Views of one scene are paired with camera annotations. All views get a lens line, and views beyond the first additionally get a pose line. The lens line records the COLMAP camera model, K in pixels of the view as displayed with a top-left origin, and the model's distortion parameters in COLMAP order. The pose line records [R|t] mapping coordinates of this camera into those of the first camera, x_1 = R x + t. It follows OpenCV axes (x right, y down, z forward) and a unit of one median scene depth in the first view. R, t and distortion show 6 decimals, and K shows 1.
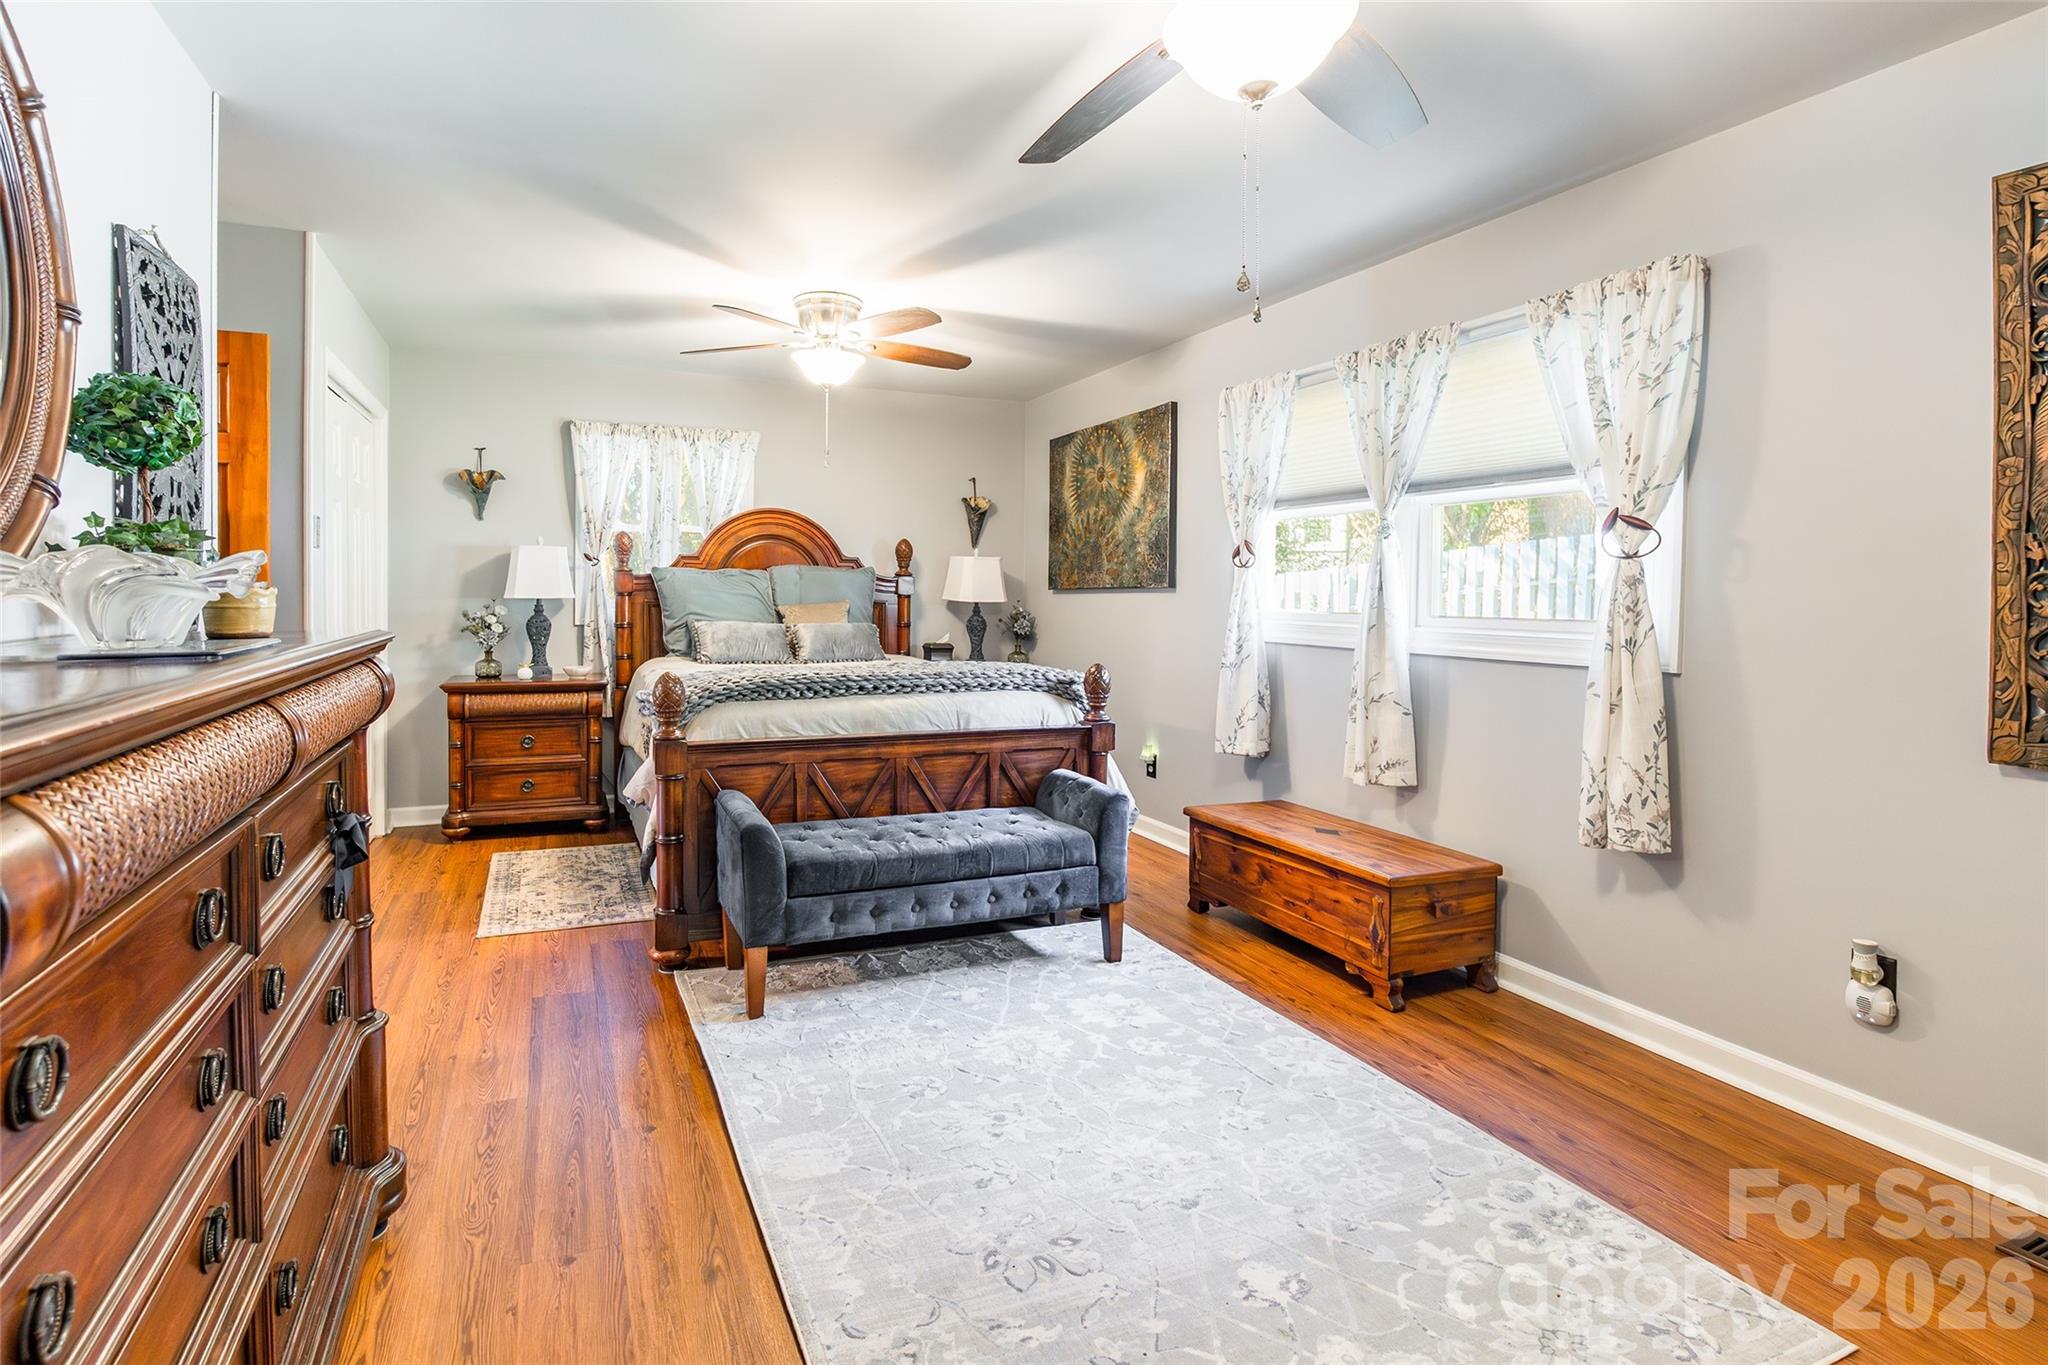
lens RADIAL K [[955.5, 0, 940.5], [0, 955.5, 622.3], [0, 0, 1]] dist [-0.015092, 0.003945]
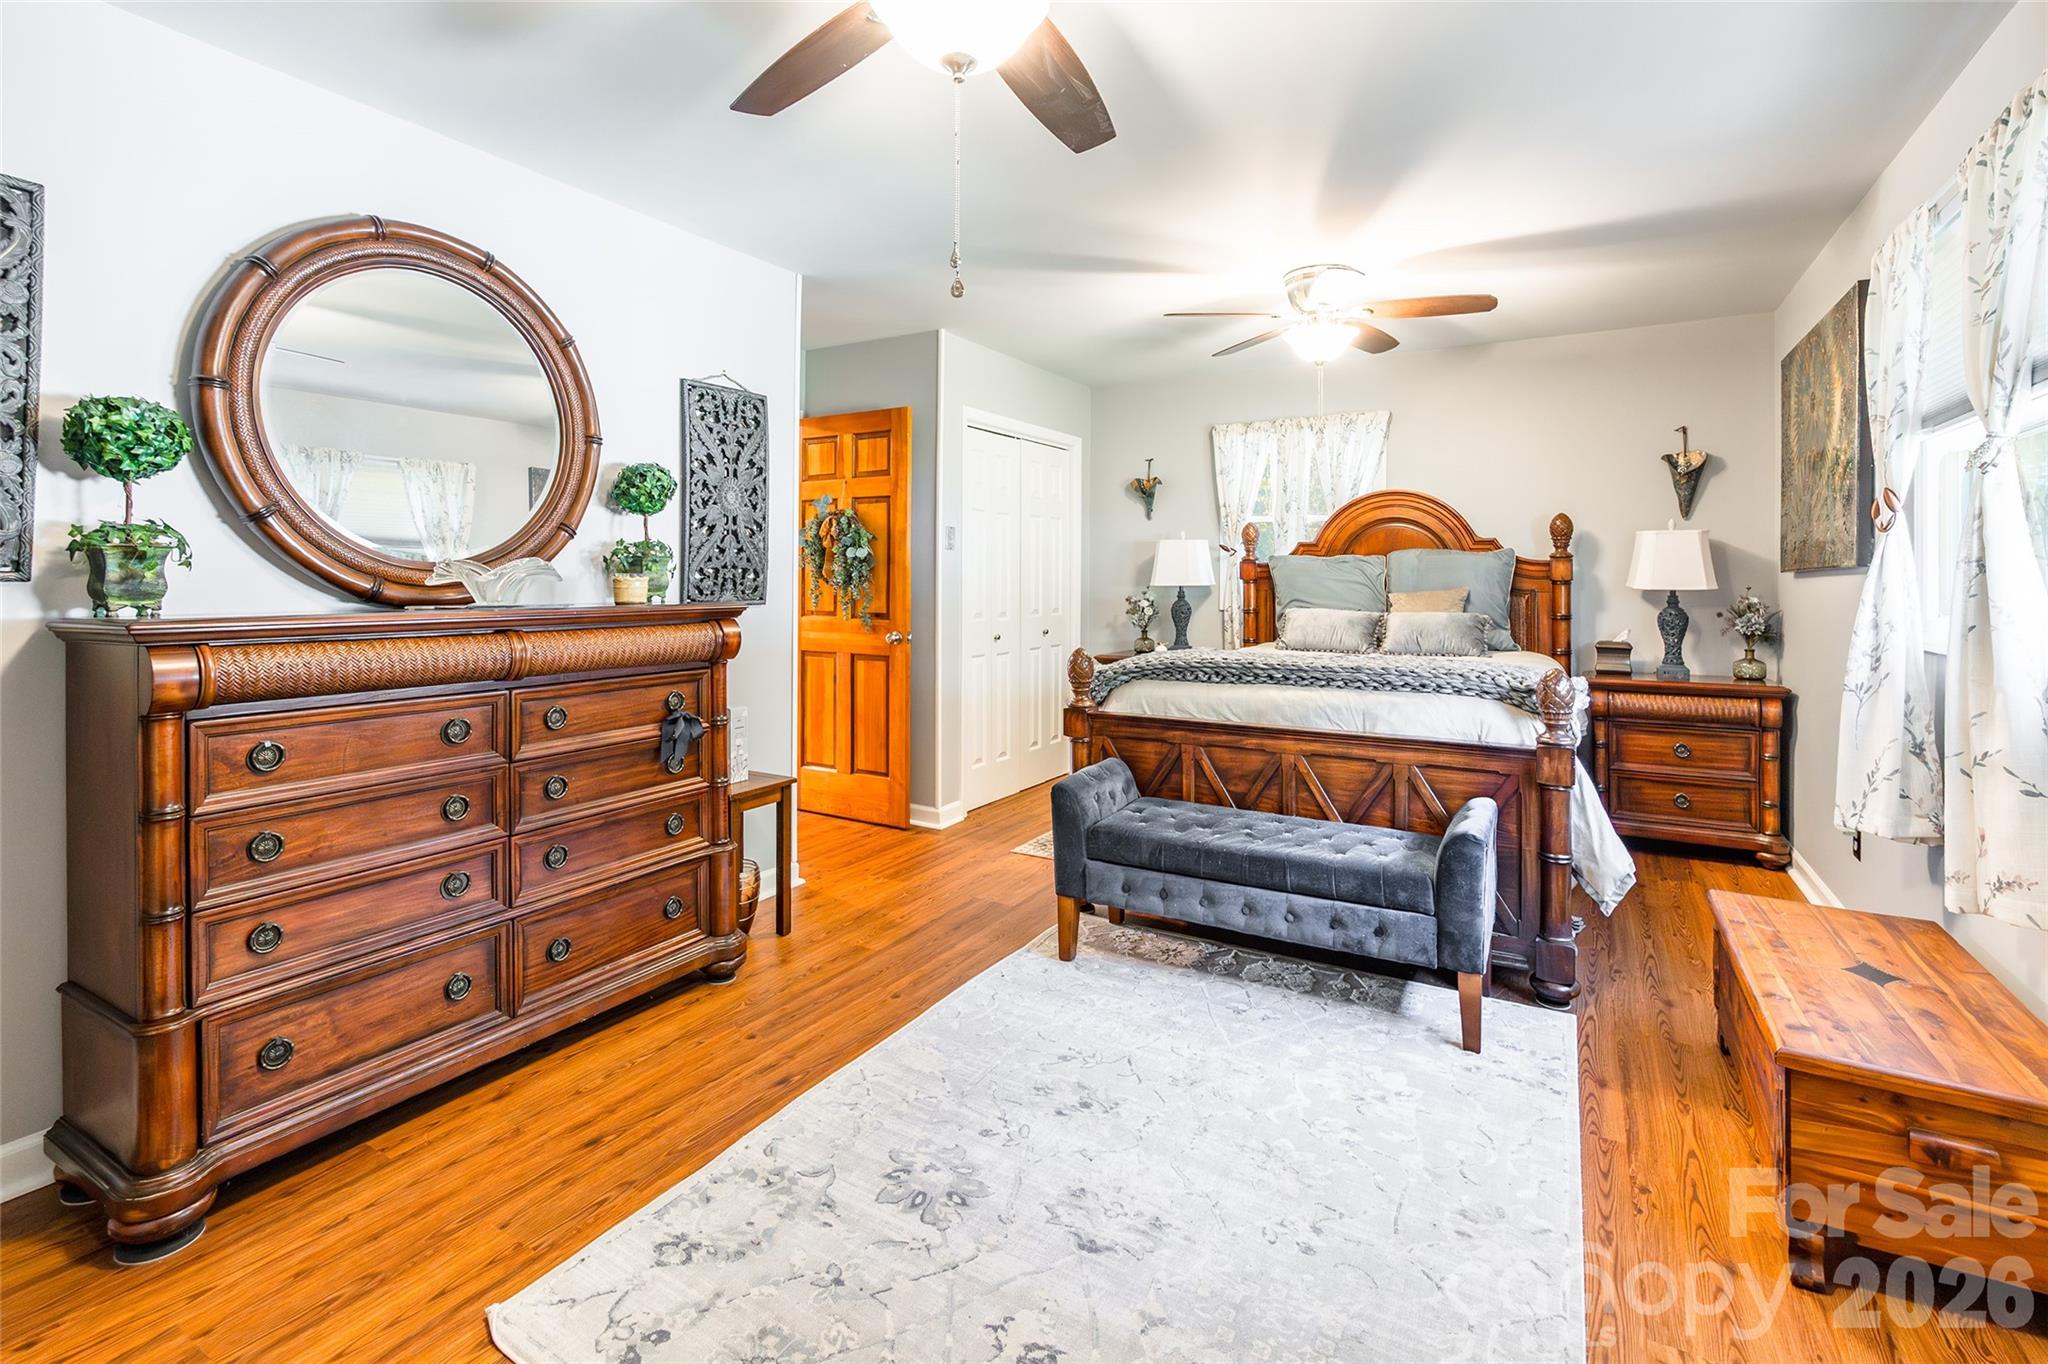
lens RADIAL K [[955.5, 0, 1014.3], [0, 955.5, 579.5], [0, 0, 1]] dist [-0.015092, 0.003945]
pose [[0.617417, -0.007420, -0.786601, 0.511190], [-0.019505, 0.999504, -0.024738, -0.000432], [0.786394, 0.030617, 0.616966, 0.199268]]
